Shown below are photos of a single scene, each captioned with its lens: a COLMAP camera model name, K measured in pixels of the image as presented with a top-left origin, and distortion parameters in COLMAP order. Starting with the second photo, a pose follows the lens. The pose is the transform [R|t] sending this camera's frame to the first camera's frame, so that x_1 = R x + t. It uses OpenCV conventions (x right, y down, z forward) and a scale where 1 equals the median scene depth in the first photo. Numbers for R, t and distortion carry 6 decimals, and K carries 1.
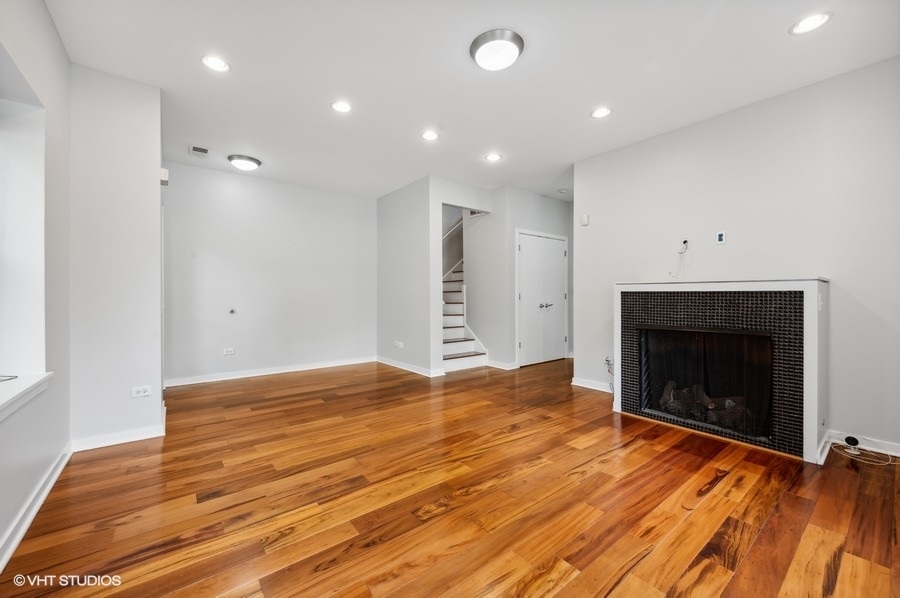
lens RADIAL K [[356.3, 0, 448.9], [0, 356.3, 295.7], [0, 0, 1]] dist [-0.000966, 0.000531]
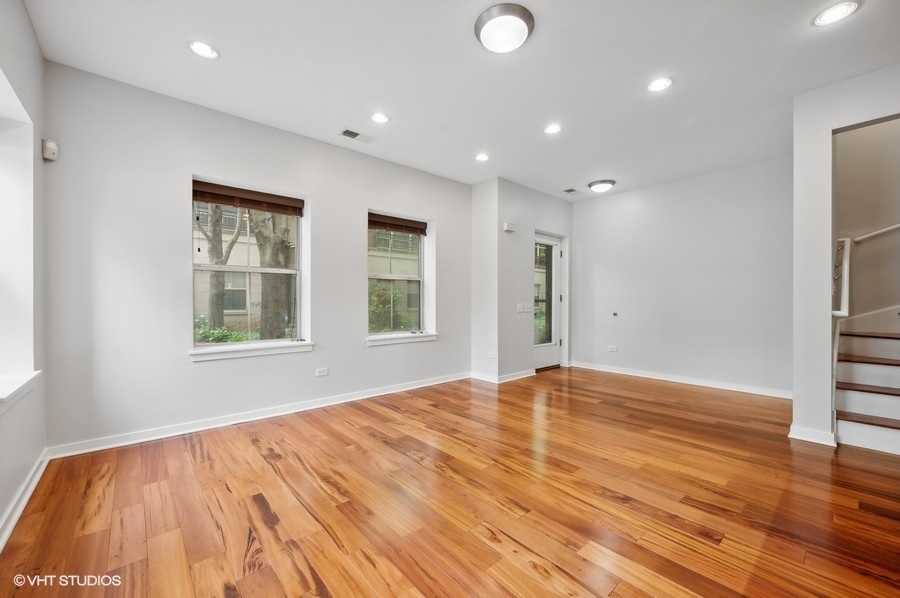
lens RADIAL K [[356.3, 0, 449.2], [0, 356.3, 302.4], [0, 0, 1]] dist [-0.000966, 0.000531]
pose [[0.061836, 0.004419, -0.998077, 1.010329], [0.001512, 0.999989, 0.004521, 0.001129], [0.998085, -0.001789, 0.061829, 0.785892]]
